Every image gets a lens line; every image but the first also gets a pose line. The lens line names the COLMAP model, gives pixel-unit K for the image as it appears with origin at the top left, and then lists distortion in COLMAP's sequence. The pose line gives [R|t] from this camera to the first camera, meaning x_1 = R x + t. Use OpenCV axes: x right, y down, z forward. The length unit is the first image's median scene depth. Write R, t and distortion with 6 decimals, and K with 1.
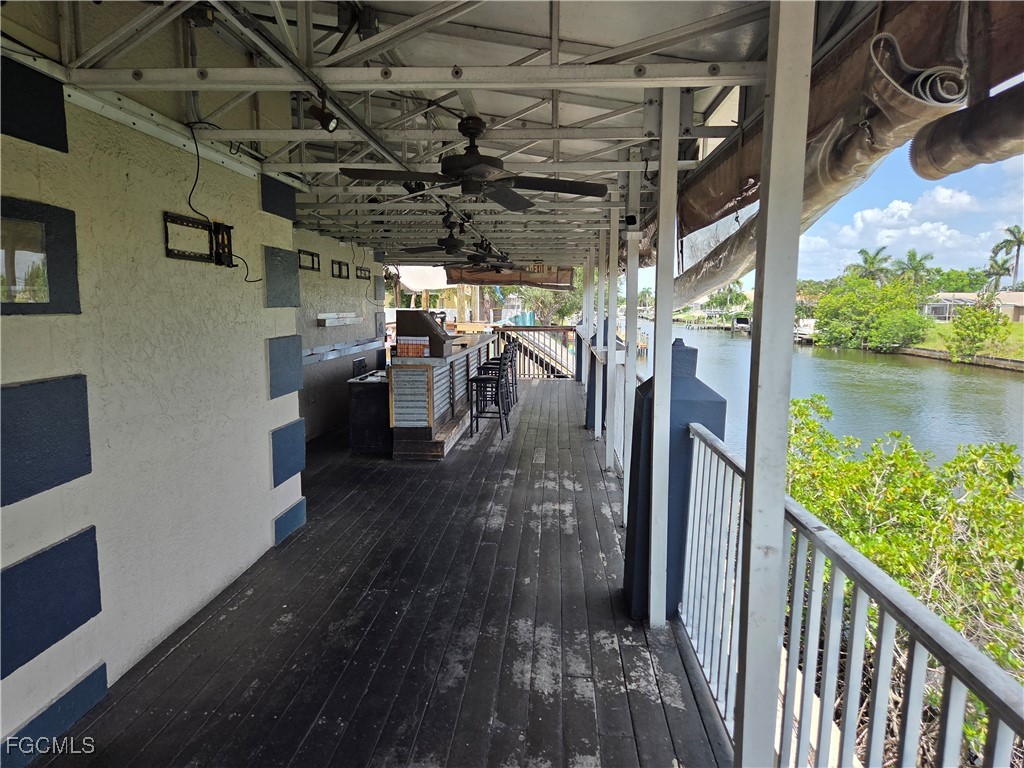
lens RADIAL K [[683.8, 0, 513.5], [0, 683.8, 385.6], [0, 0, 1]] dist [0.077700, -0.003479]
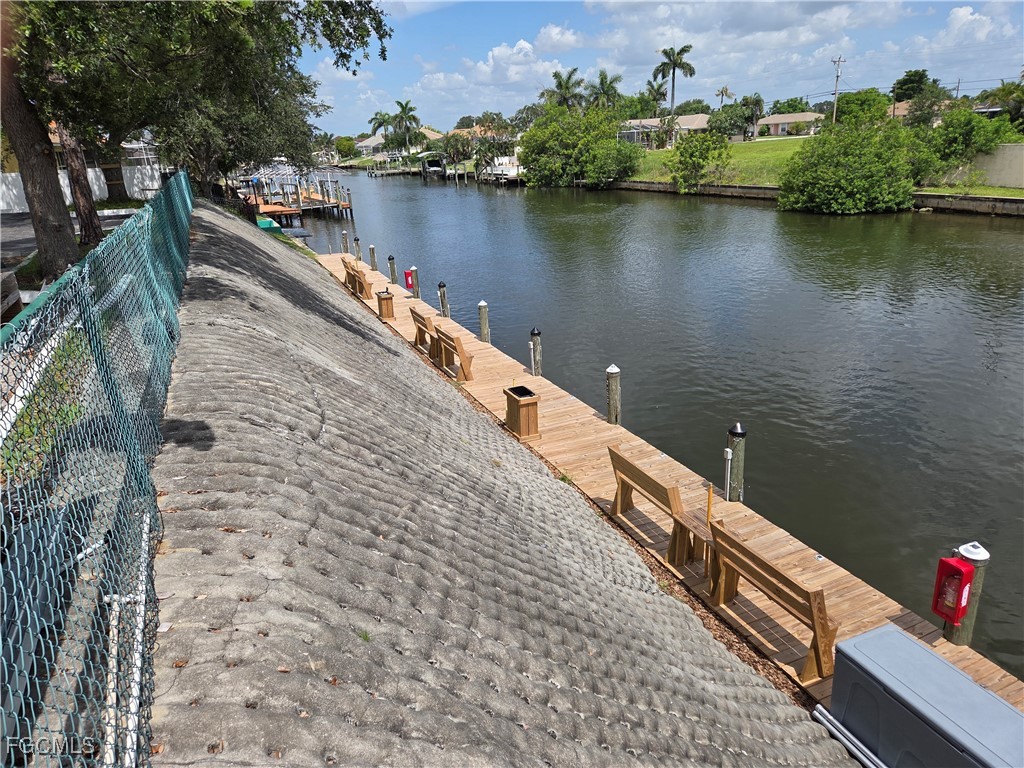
lens RADIAL K [[683.8, 0, 506.0], [0, 683.8, 341.9], [0, 0, 1]] dist [0.077700, -0.003479]
pose [[0.887473, -0.183354, 0.422816, 0.006351], [0.116399, 0.976882, 0.179310, -0.024014], [-0.445919, -0.109917, 0.888299, 0.206877]]
